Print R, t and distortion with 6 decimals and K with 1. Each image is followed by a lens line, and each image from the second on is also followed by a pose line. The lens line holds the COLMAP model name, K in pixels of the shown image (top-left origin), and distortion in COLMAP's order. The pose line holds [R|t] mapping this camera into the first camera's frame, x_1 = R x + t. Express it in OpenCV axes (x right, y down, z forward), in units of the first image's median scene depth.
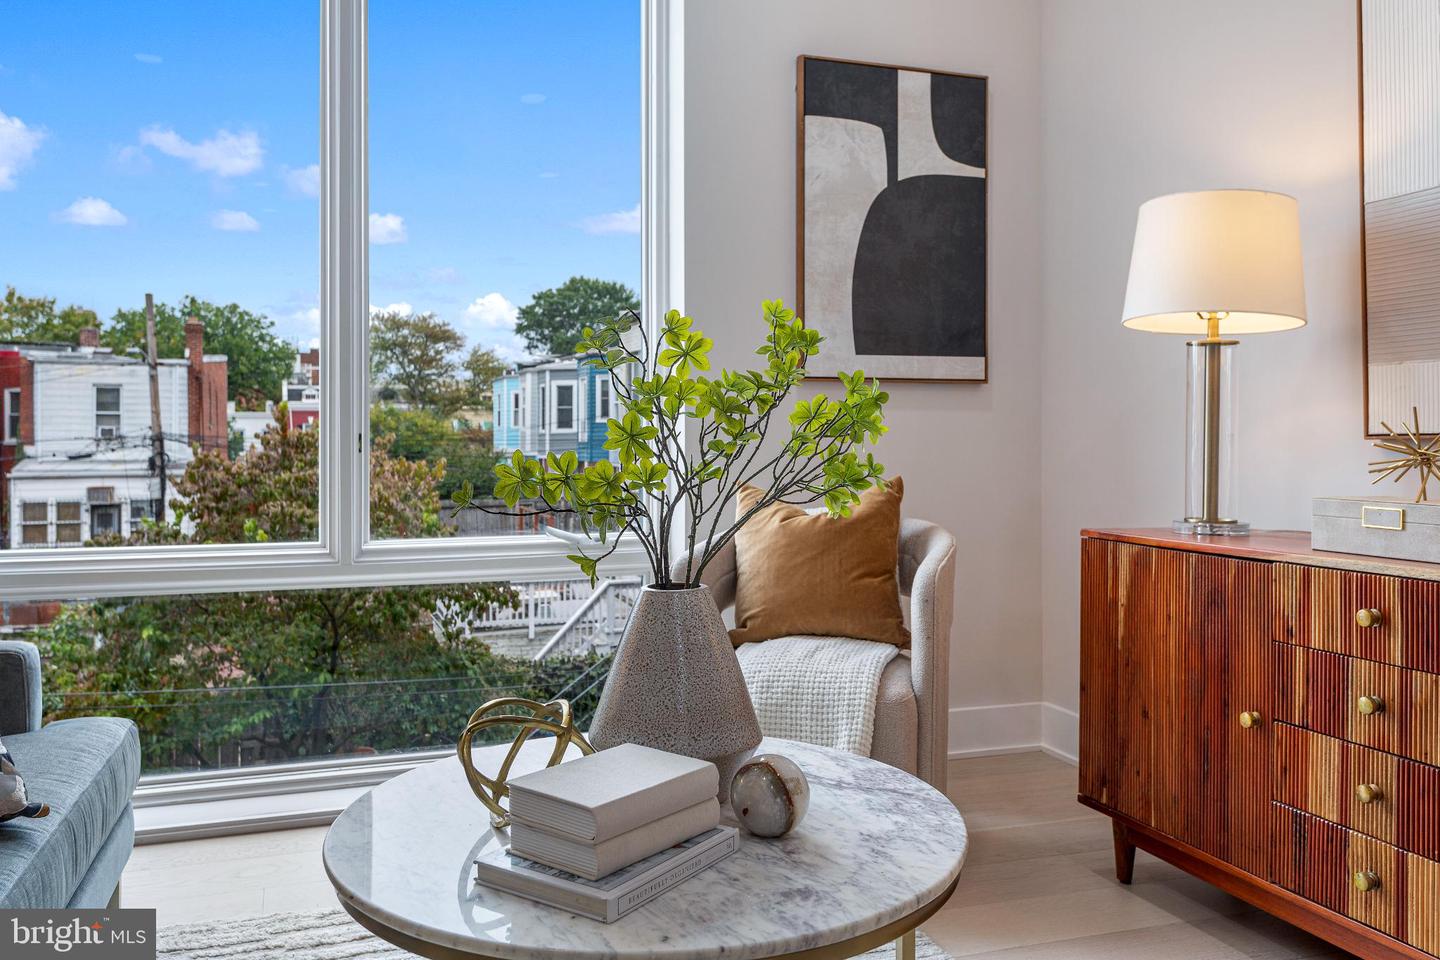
lens RADIAL K [[1146.0, 0, 699.4], [0, 1146.0, 429.3], [0, 0, 1]] dist [-0.001093, 0.004965]
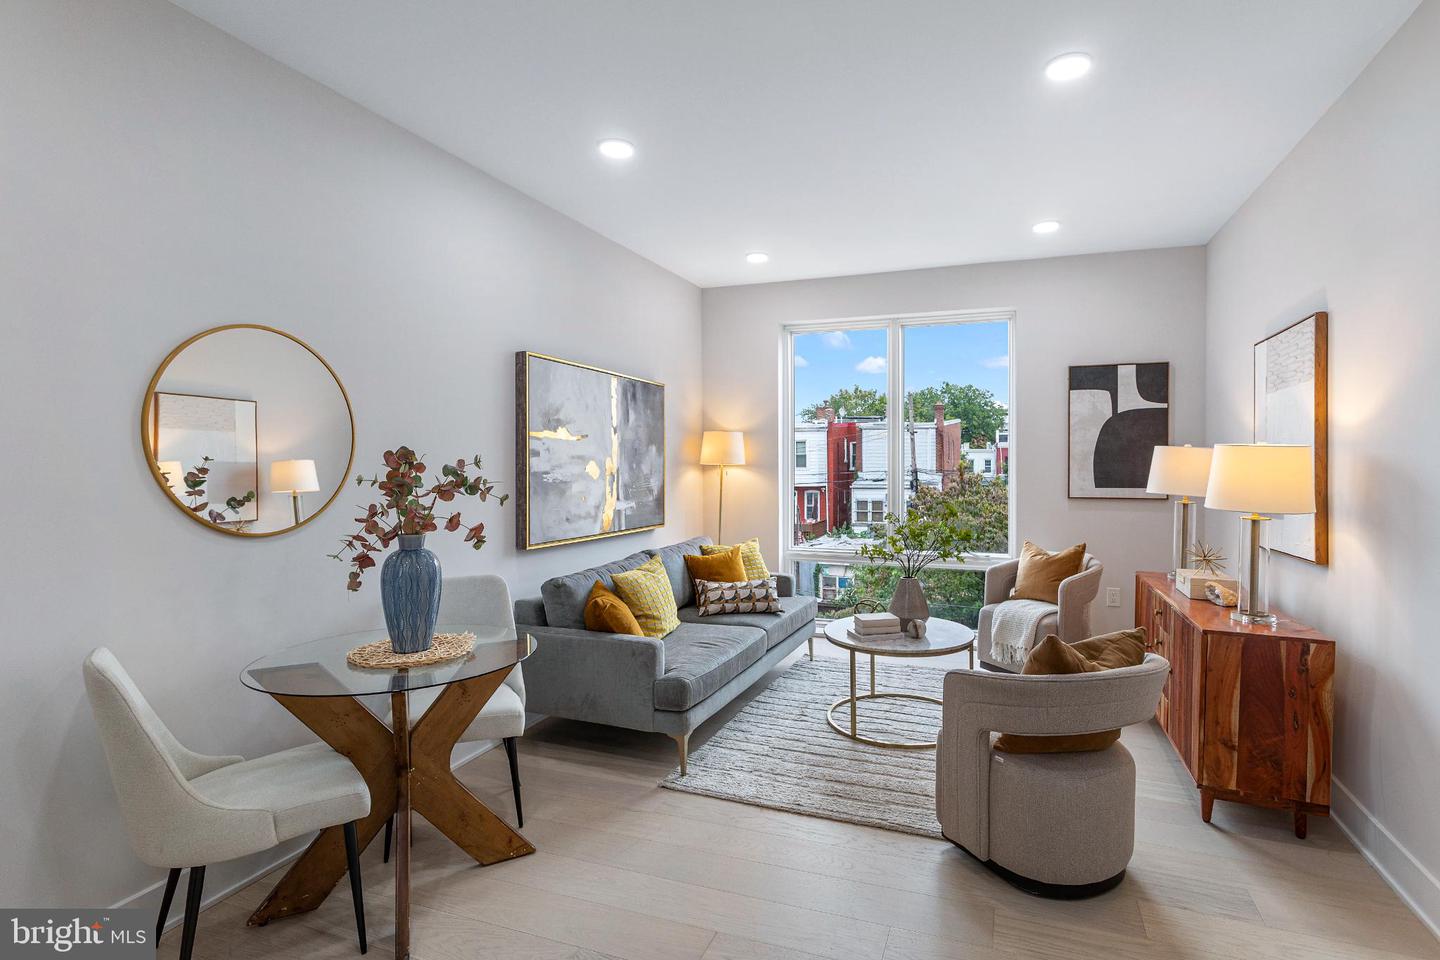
lens RADIAL K [[710.1, 0, 763.5], [0, 710.1, 475.6], [0, 0, 1]] dist [0.002581, 0.001199]
pose [[0.780907, 0.012440, -0.624523, 0.069446], [0.004974, 0.999646, 0.026132, -0.017748], [0.624627, -0.023513, 0.780569, -0.077541]]
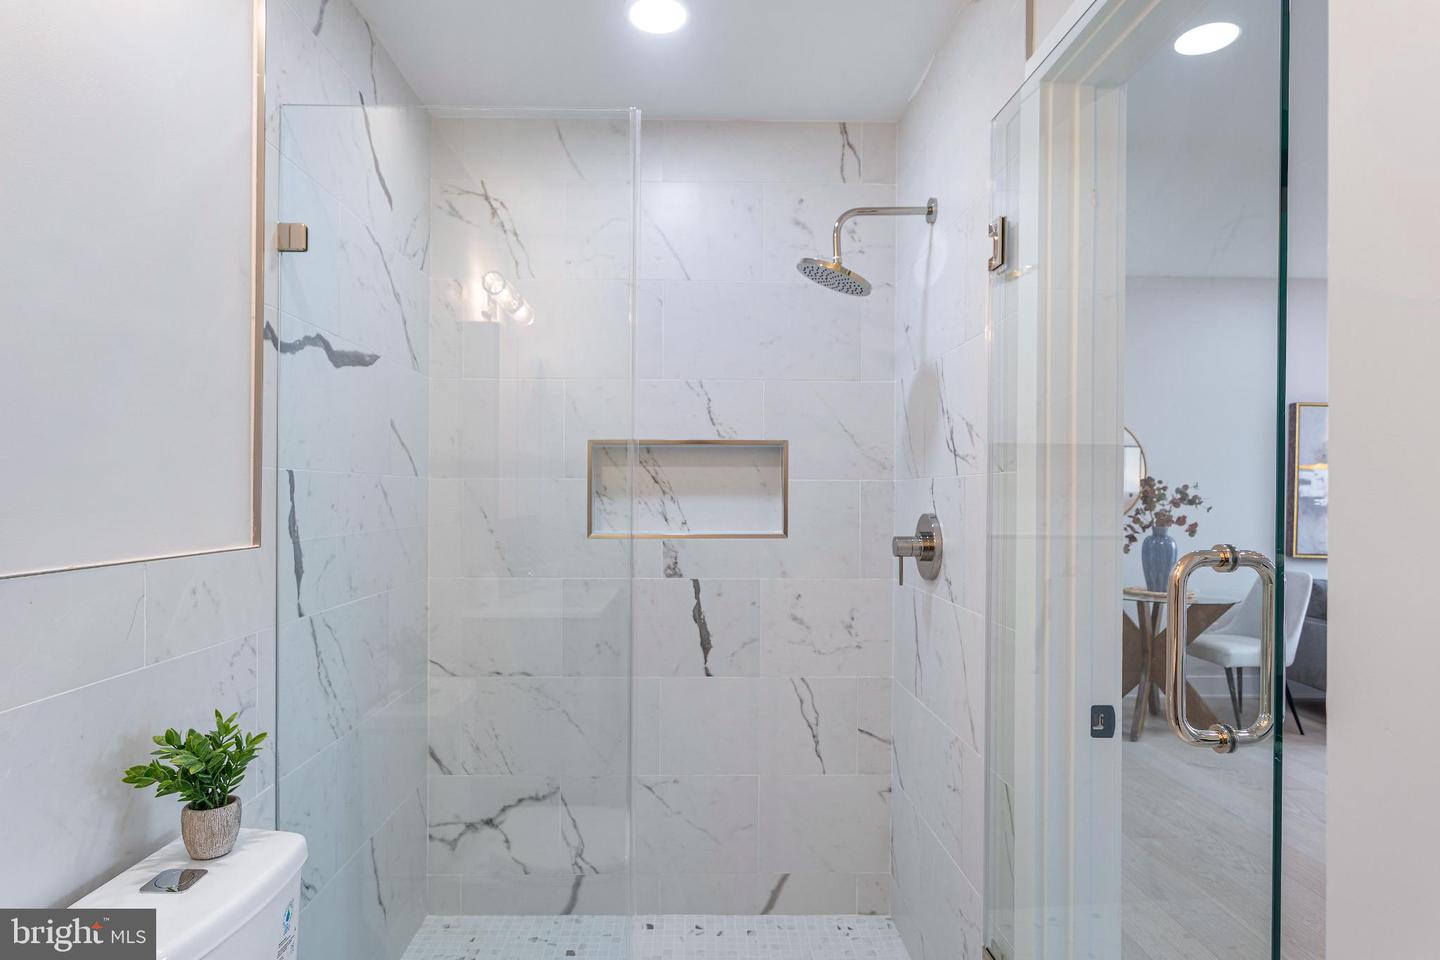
lens RADIAL K [[710.8, 0, 718.9], [0, 710.8, 487.4], [0, 0, 1]] dist [-0.000652, -0.000113]
pose [[-0.302207, -0.001366, -0.953241, 0.164844], [-0.006069, 0.999981, 0.000491, -0.016449], [0.953223, 0.005934, -0.302210, -0.081822]]
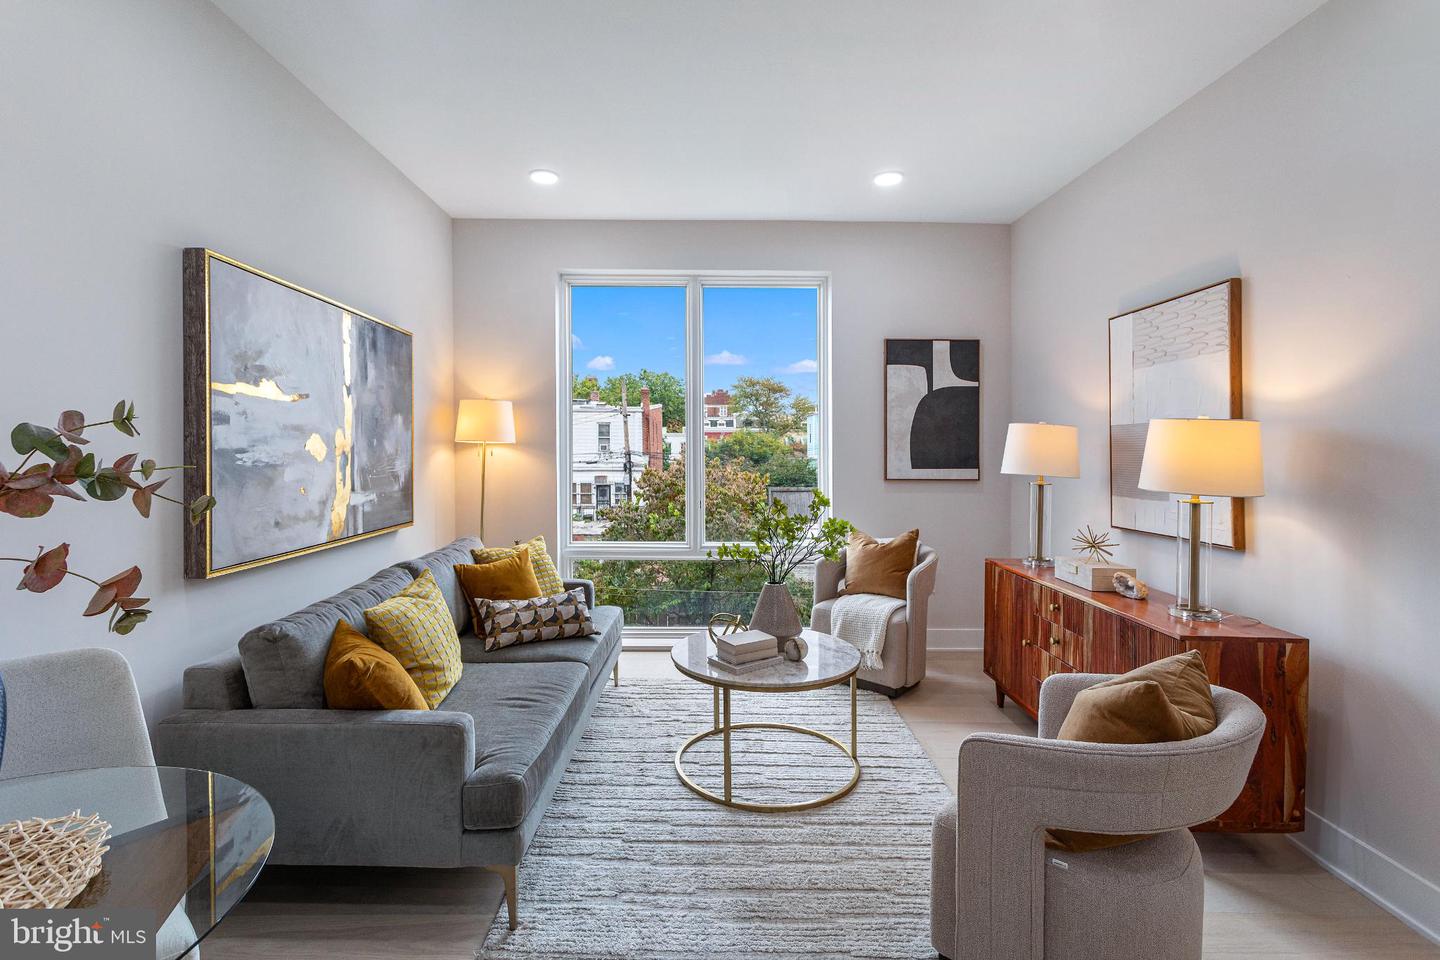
lens RADIAL K [[688.8, 0, 712.5], [0, 688.8, 457.5], [0, 0, 1]] dist [0.000287, 0.001071]
pose [[0.949501, 0.010592, -0.313586, 0.025323], [-0.002706, 0.999669, 0.025574, -0.016182], [0.313753, -0.023434, 0.949215, -0.054525]]
